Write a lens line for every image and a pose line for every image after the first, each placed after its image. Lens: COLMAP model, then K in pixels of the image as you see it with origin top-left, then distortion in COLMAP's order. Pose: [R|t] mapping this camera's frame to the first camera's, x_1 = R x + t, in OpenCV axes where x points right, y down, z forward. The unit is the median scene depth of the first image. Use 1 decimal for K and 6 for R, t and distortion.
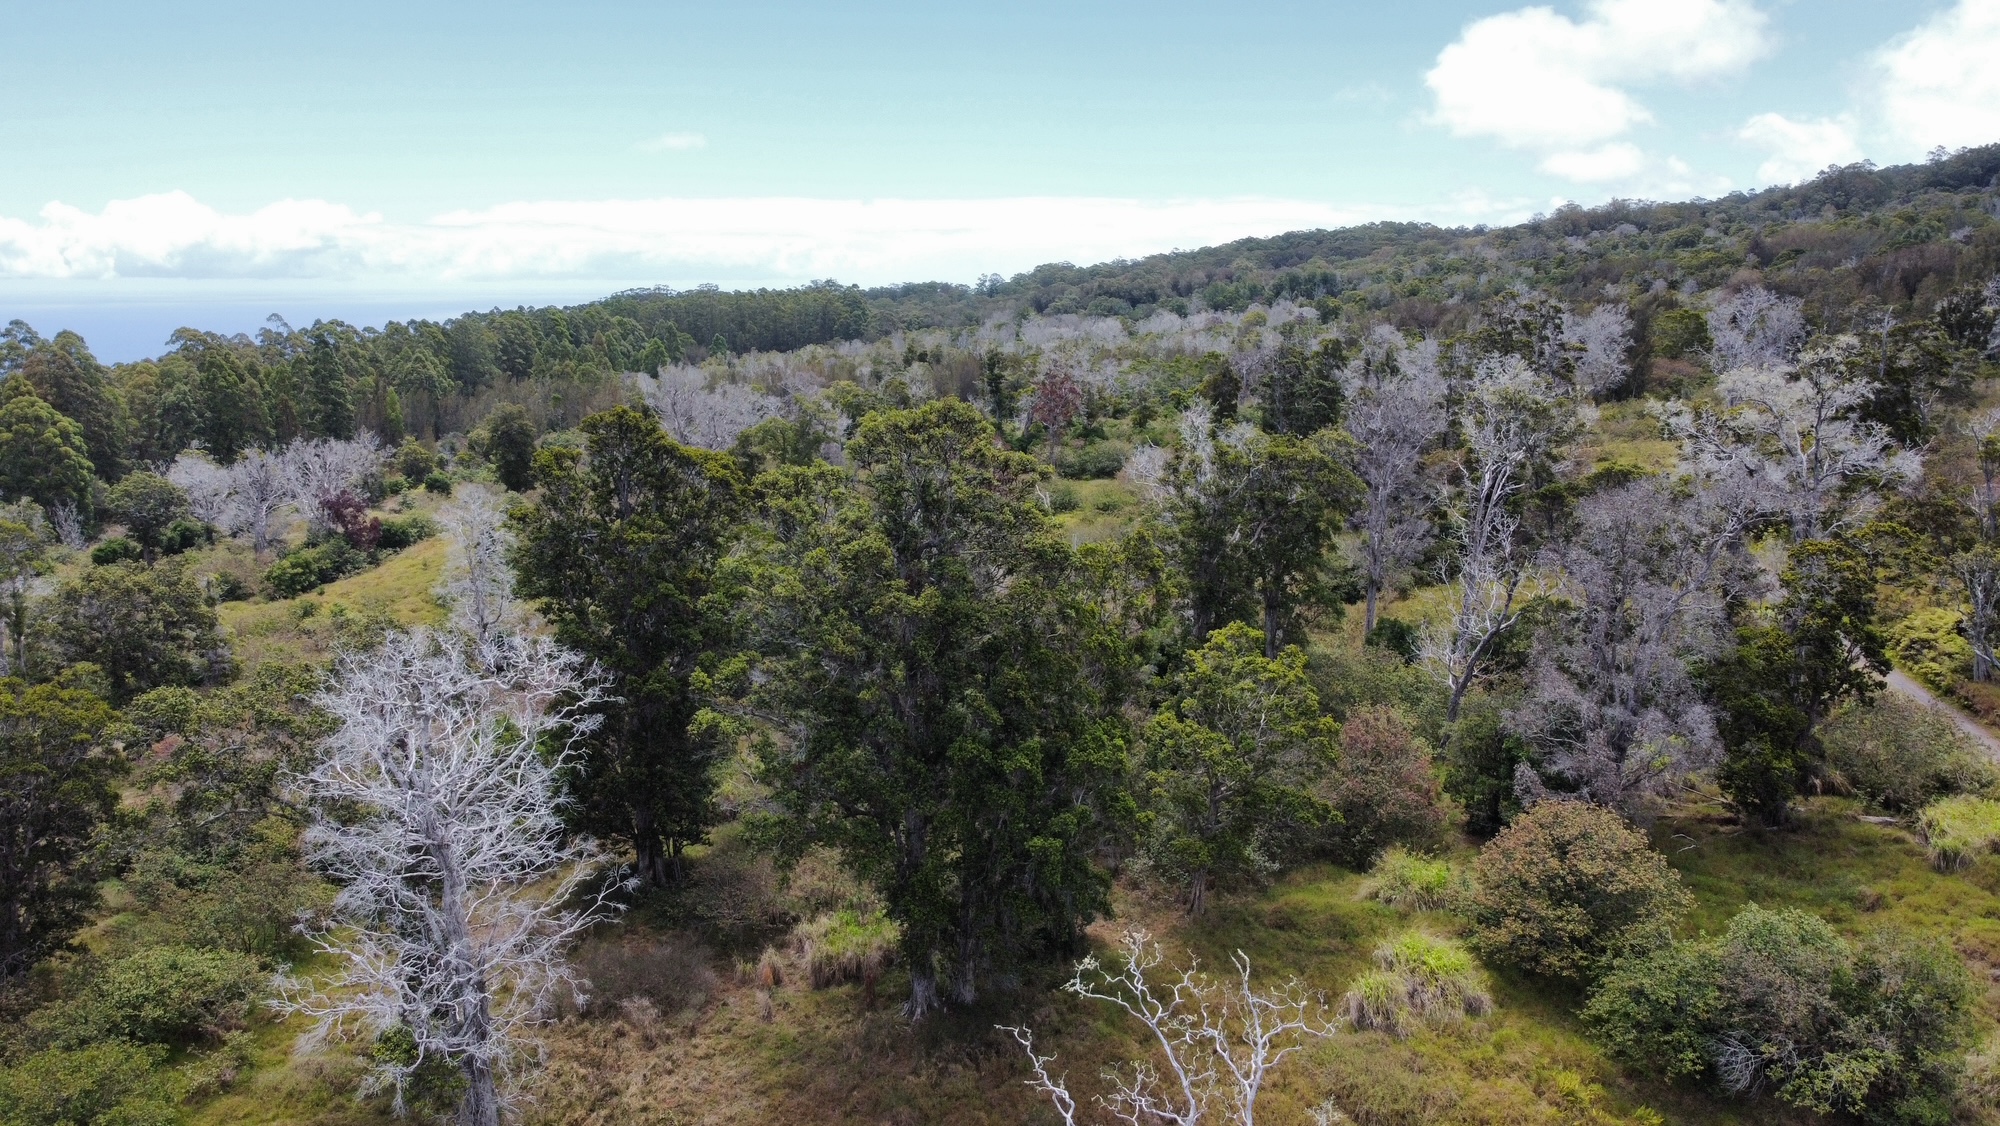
lens RADIAL K [[1510.0, 0, 1005.5], [0, 1510.0, 549.4], [0, 0, 1]] dist [-0.005034, -0.000665]
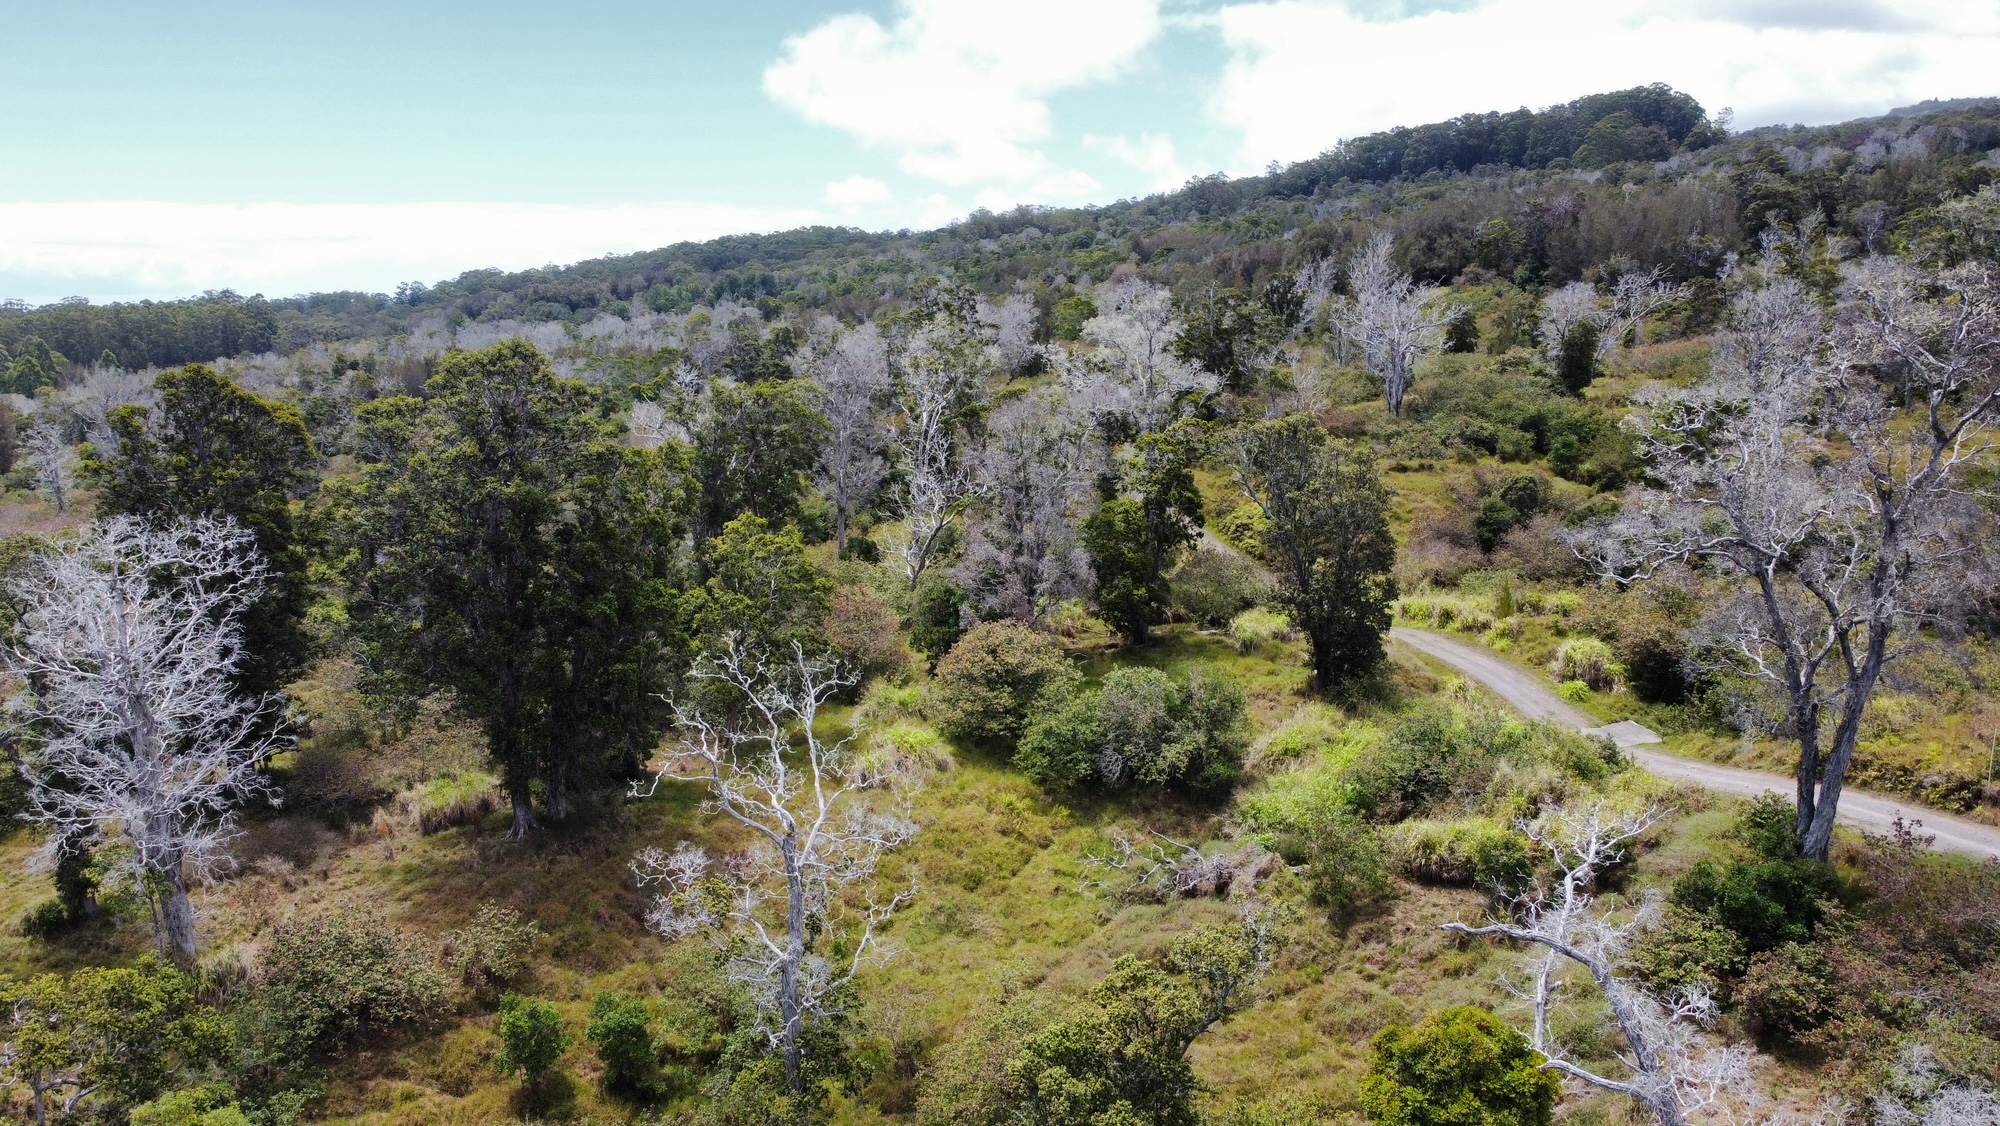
lens RADIAL K [[1510.0, 0, 1015.5], [0, 1510.0, 544.0], [0, 0, 1]] dist [-0.005034, -0.000665]
pose [[0.932006, -0.074725, 0.354656, -0.076774], [0.077303, 0.996984, 0.006915, 0.068793], [-0.354103, 0.020971, 0.934971, -0.240691]]
